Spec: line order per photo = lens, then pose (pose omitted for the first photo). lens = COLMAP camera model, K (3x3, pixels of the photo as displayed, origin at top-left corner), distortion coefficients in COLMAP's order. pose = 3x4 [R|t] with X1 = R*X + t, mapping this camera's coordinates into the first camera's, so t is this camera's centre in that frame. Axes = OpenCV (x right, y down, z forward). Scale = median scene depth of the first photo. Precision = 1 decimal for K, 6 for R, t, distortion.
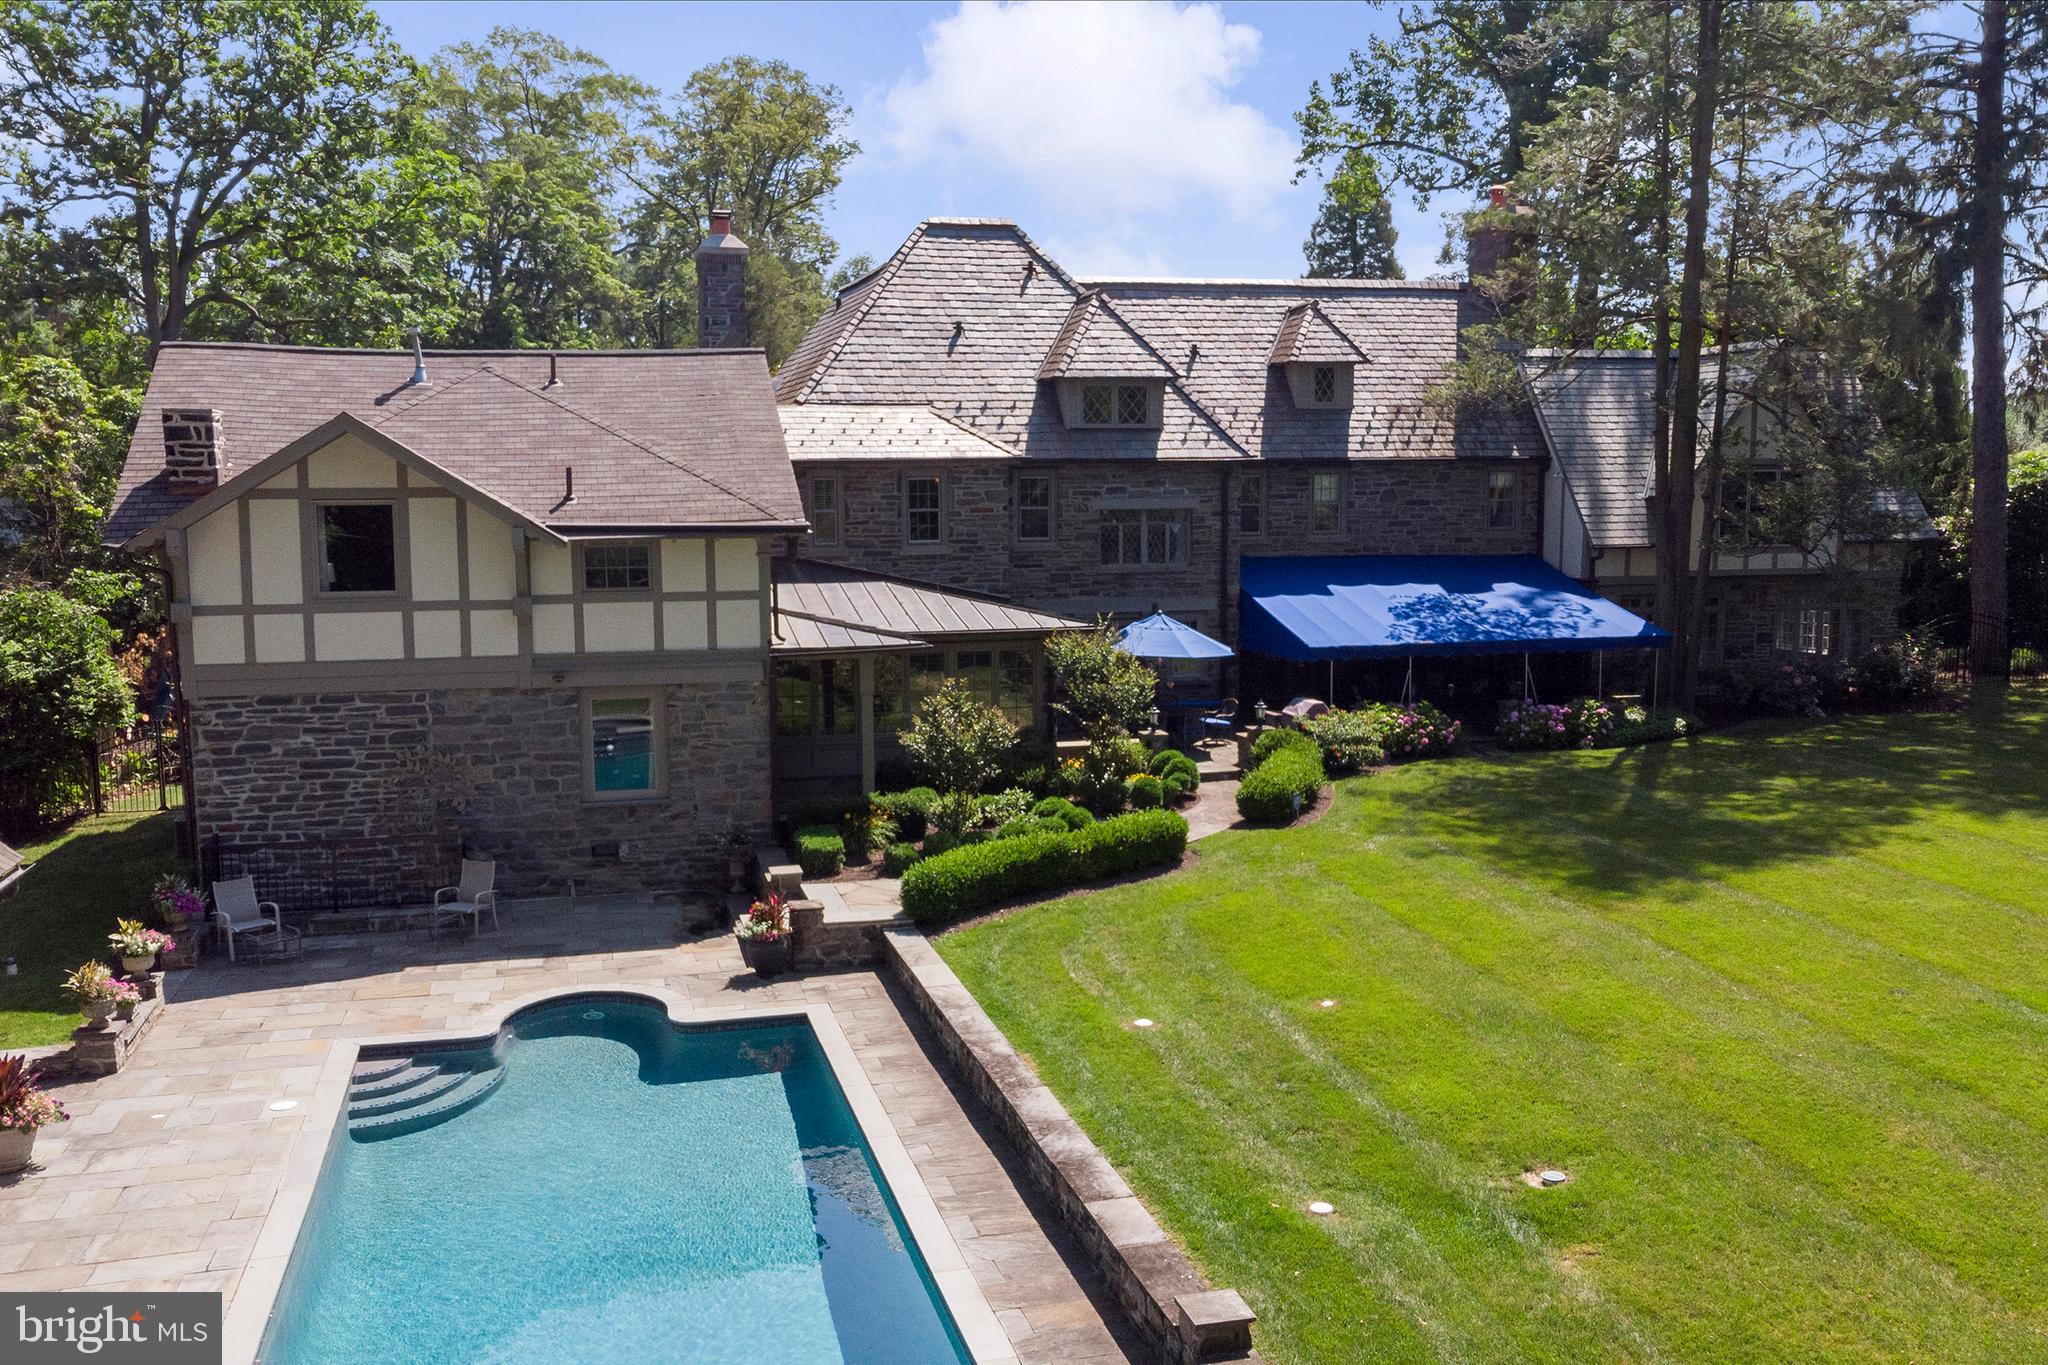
lens RADIAL K [[1774.0, 0, 1044.8], [0, 1774.0, 677.7], [0, 0, 1]] dist [0.103202, -0.311472]
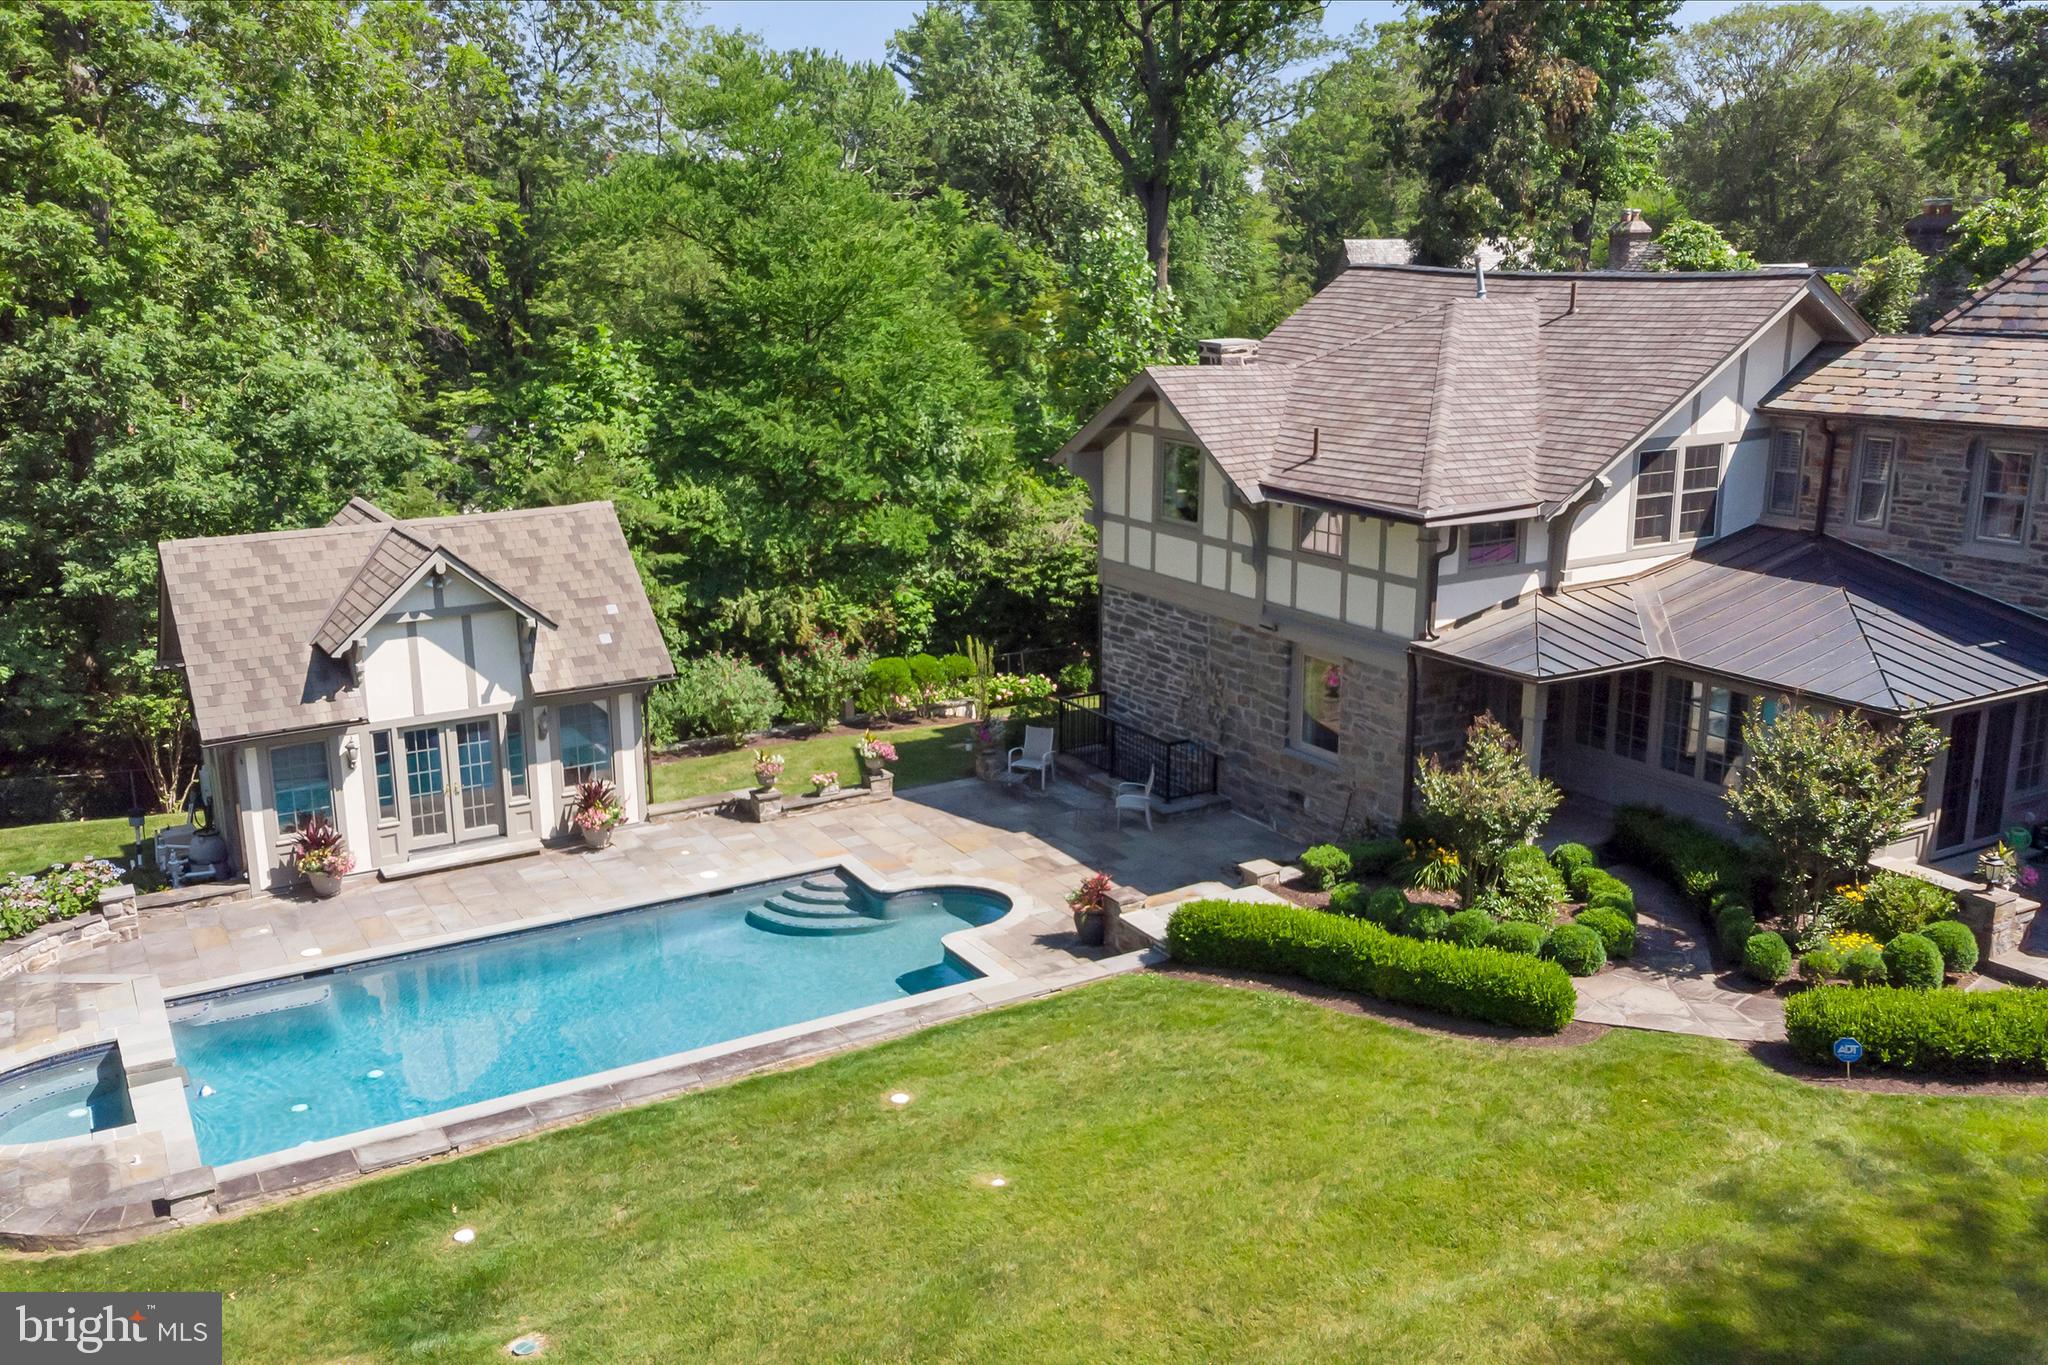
lens RADIAL K [[1786.6, 0, 1016.4], [0, 1786.6, 692.3], [0, 0, 1]] dist [0.012913, 0.023105]
pose [[0.265145, 0.243832, -0.932869, 0.492029], [-0.102686, 0.969135, 0.224125, -0.132534], [0.958725, 0.036367, 0.281999, 0.402433]]
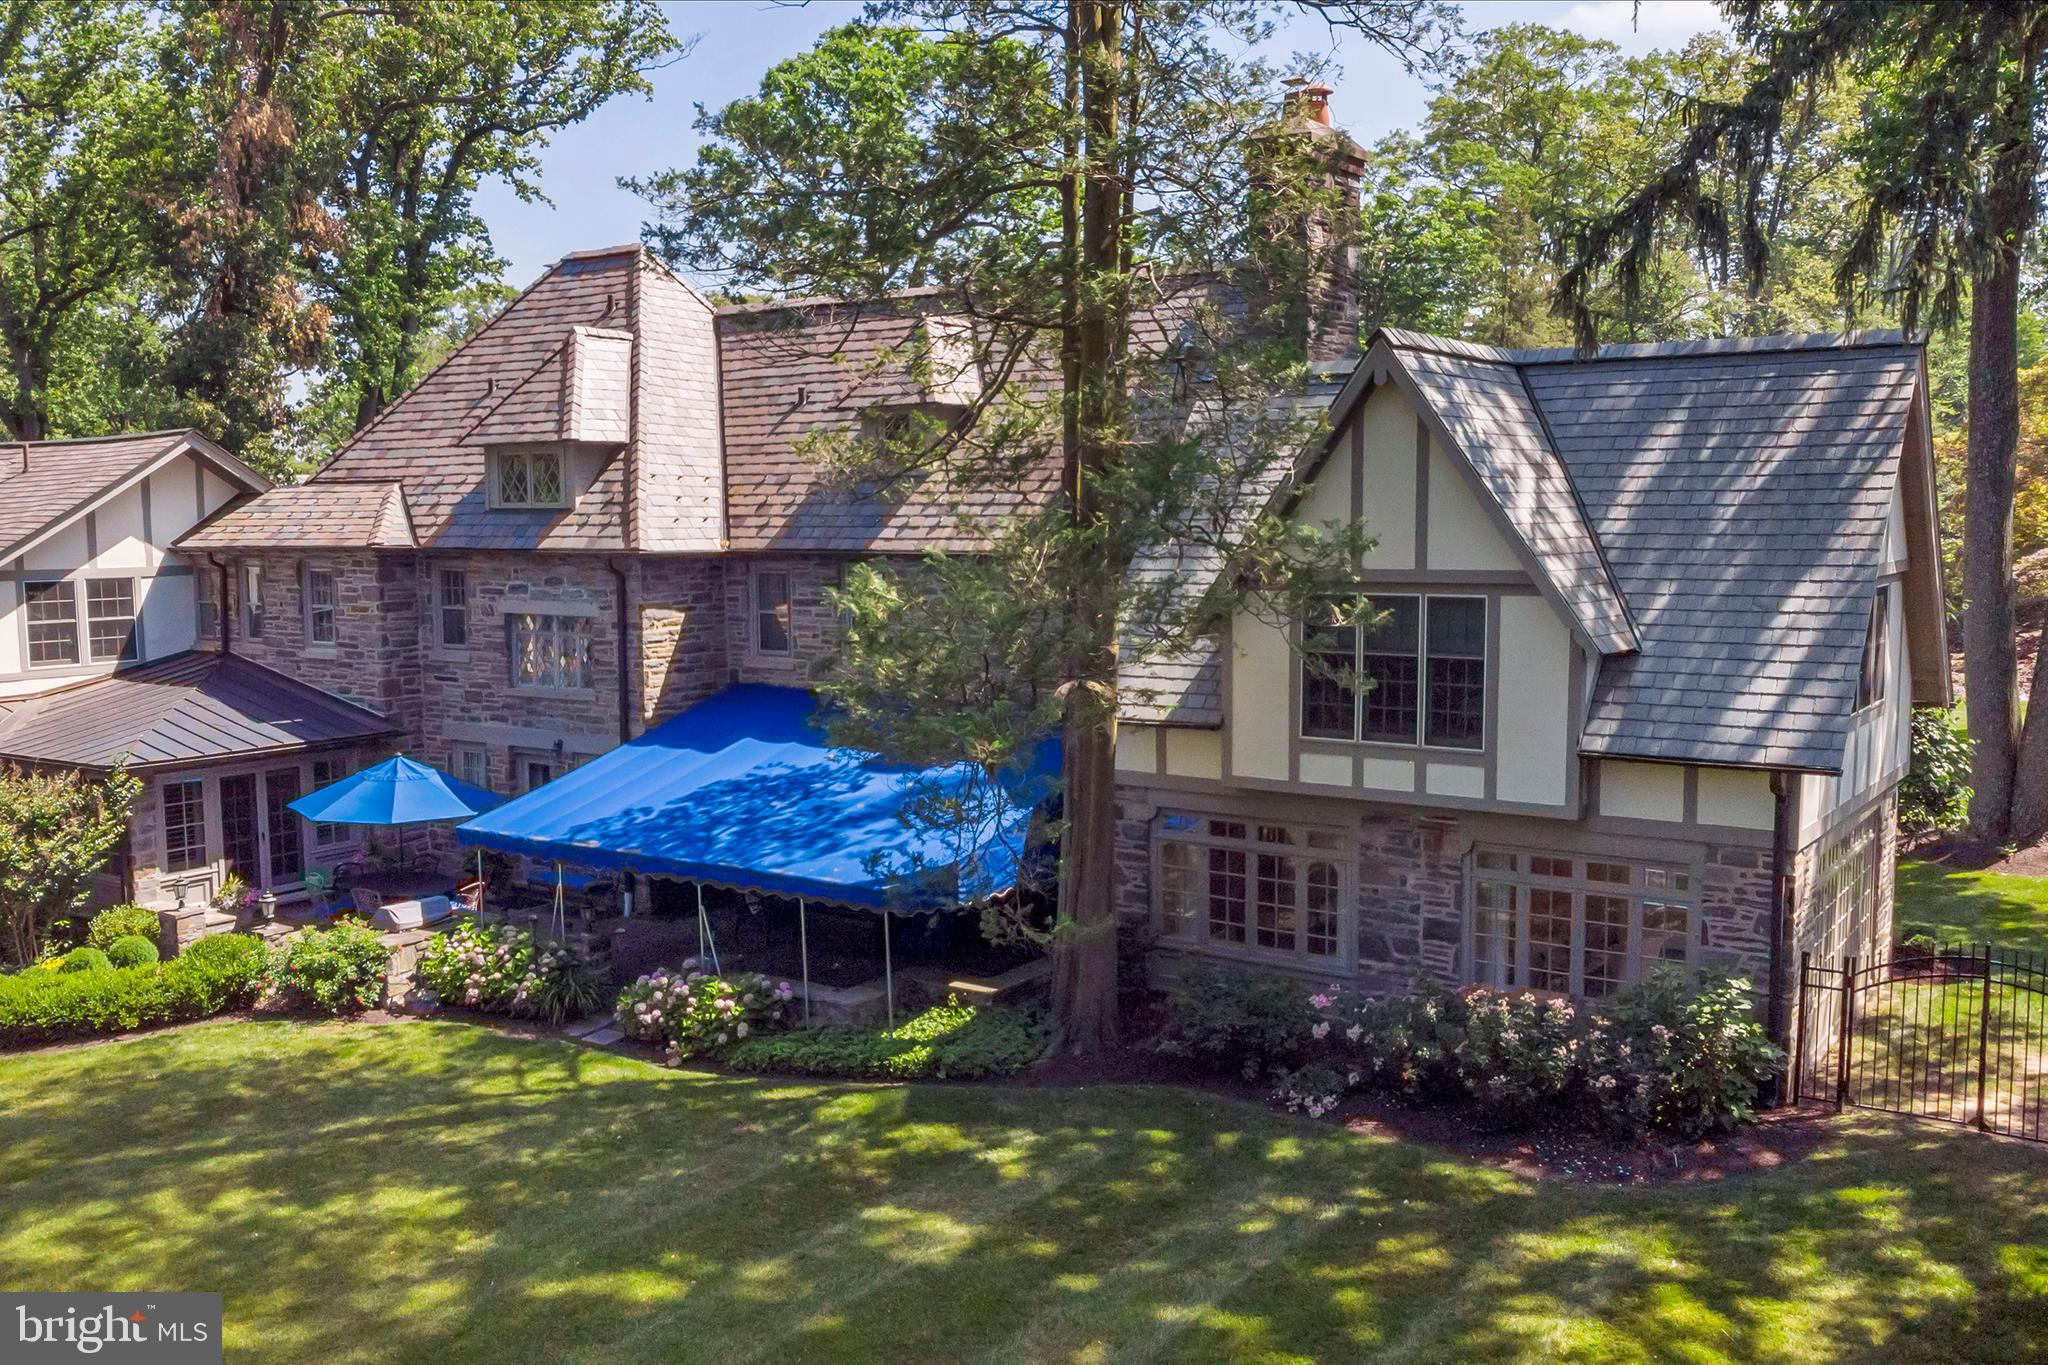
lens RADIAL K [[1786.6, 0, 1016.4], [0, 1786.6, 692.3], [0, 0, 1]] dist [0.012913, 0.023105]
pose [[0.647983, 0.080346, -0.757405, 0.769999], [-0.082416, 0.995978, 0.035144, -0.105988], [0.757182, 0.039650, 0.651999, 0.657880]]
